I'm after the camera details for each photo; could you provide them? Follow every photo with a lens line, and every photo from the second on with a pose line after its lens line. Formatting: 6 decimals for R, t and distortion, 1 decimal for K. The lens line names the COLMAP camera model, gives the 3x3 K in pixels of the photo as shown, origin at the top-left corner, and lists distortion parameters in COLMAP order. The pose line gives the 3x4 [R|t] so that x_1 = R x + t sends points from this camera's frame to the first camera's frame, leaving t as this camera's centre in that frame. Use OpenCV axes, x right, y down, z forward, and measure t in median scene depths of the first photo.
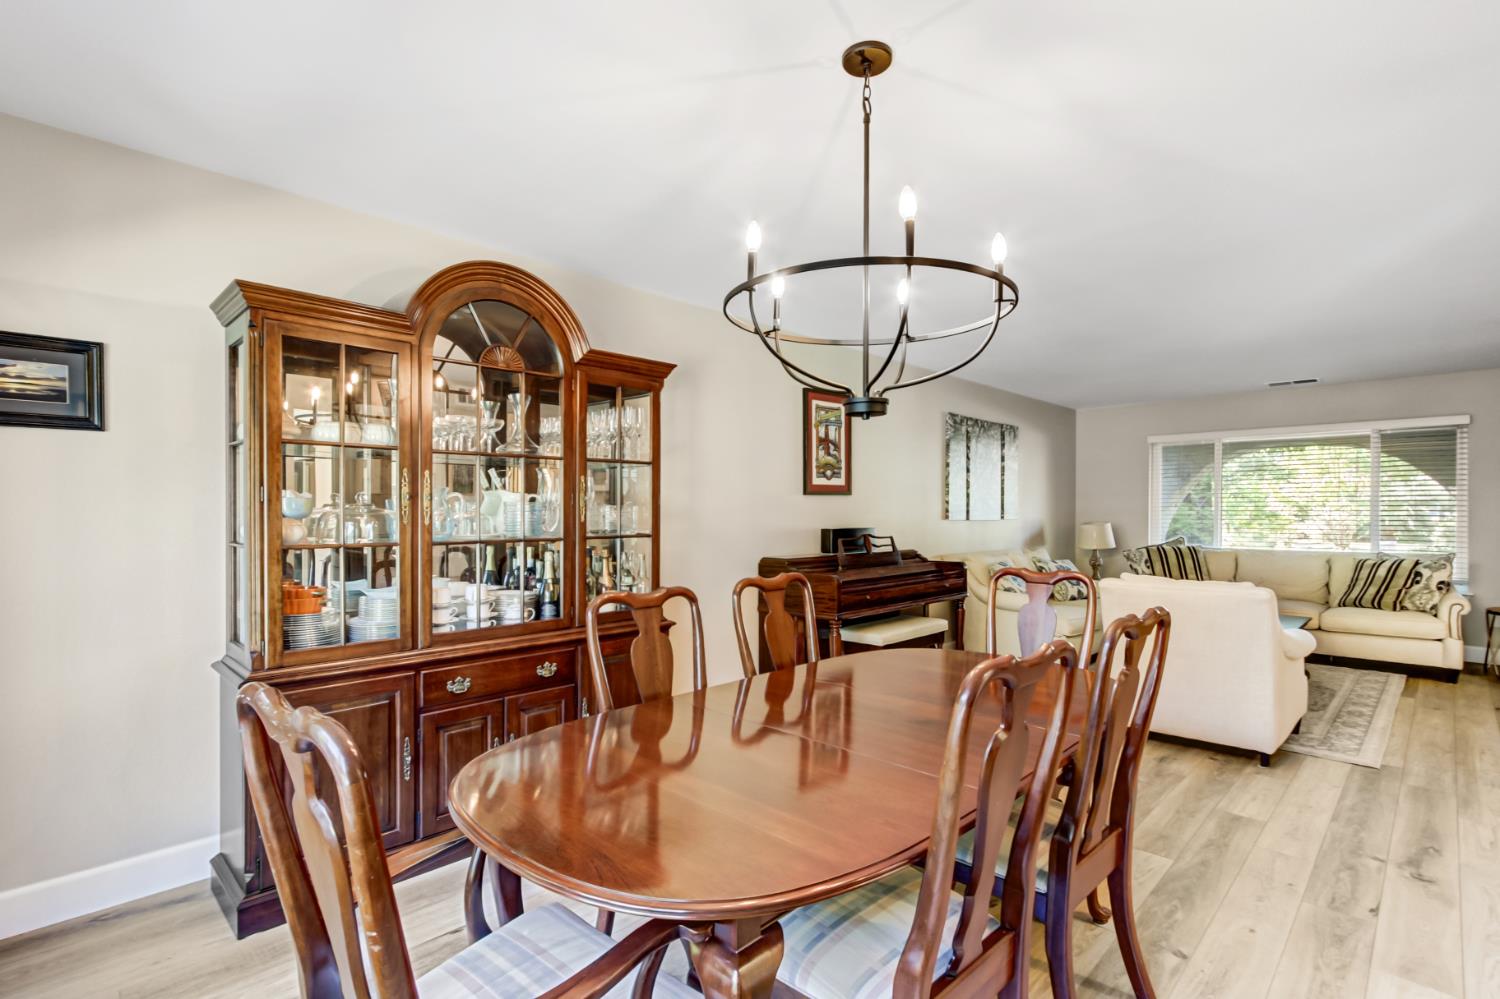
lens RADIAL K [[711.7, 0, 751.0], [0, 711.7, 513.0], [0, 0, 1]] dist [0.010398, 0.003373]
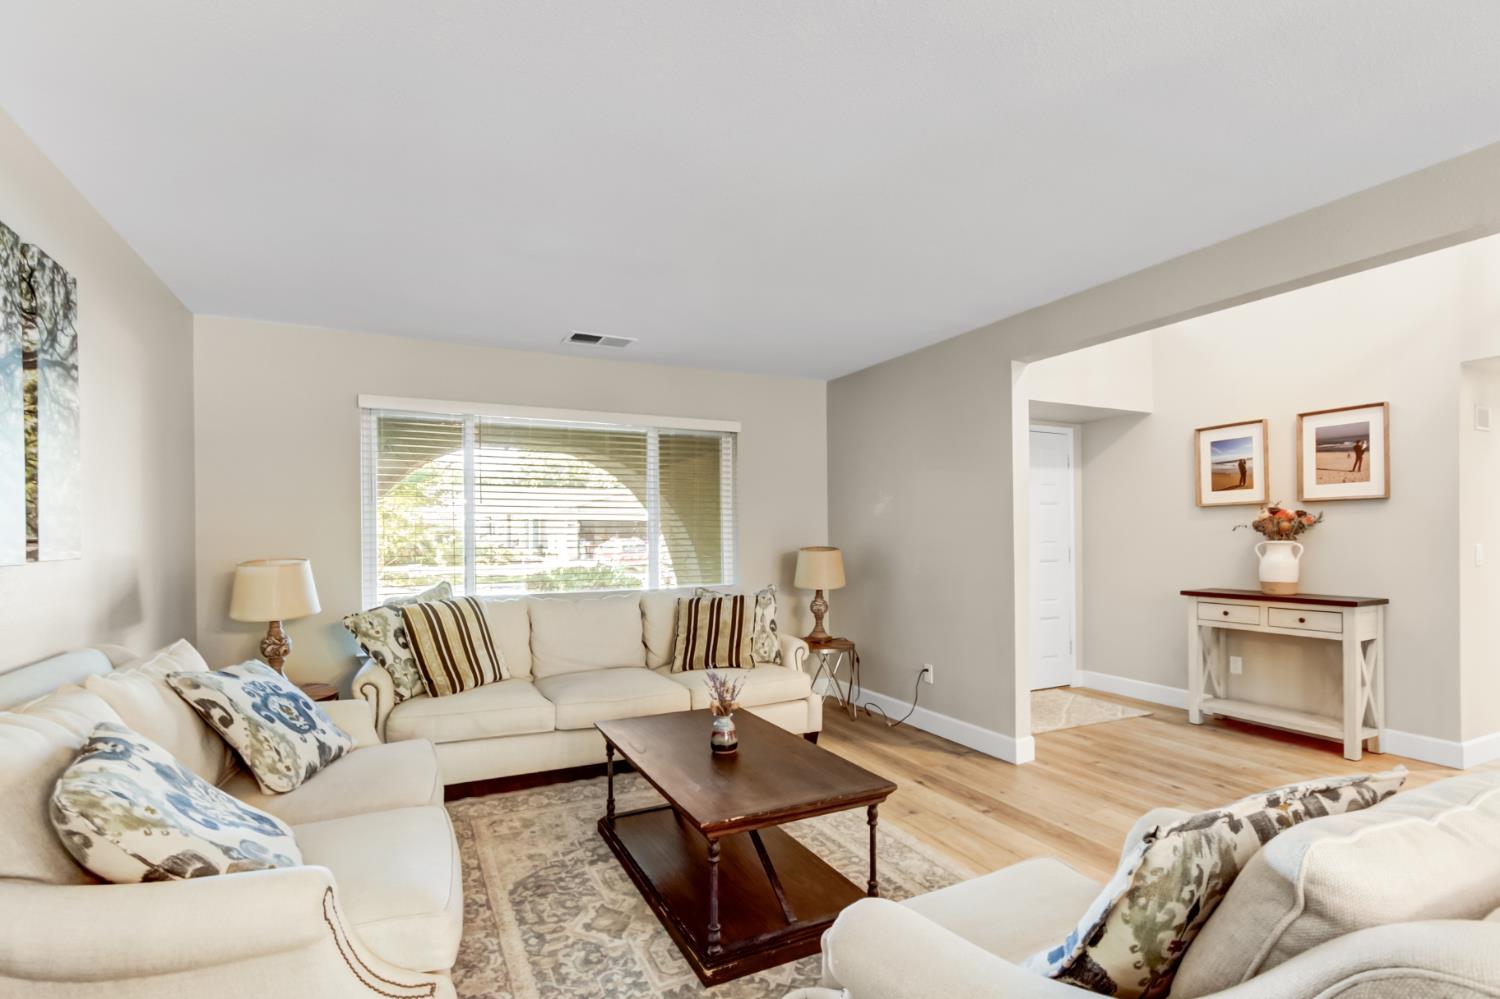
lens RADIAL K [[711.7, 0, 750.3], [0, 711.7, 537.1], [0, 0, 1]] dist [0.010398, 0.003373]
pose [[0.331890, -0.008538, 0.943279, 0.161338], [0.007498, 0.999951, 0.006412, -0.001625], [-0.943288, 0.004945, 0.331938, 0.592955]]
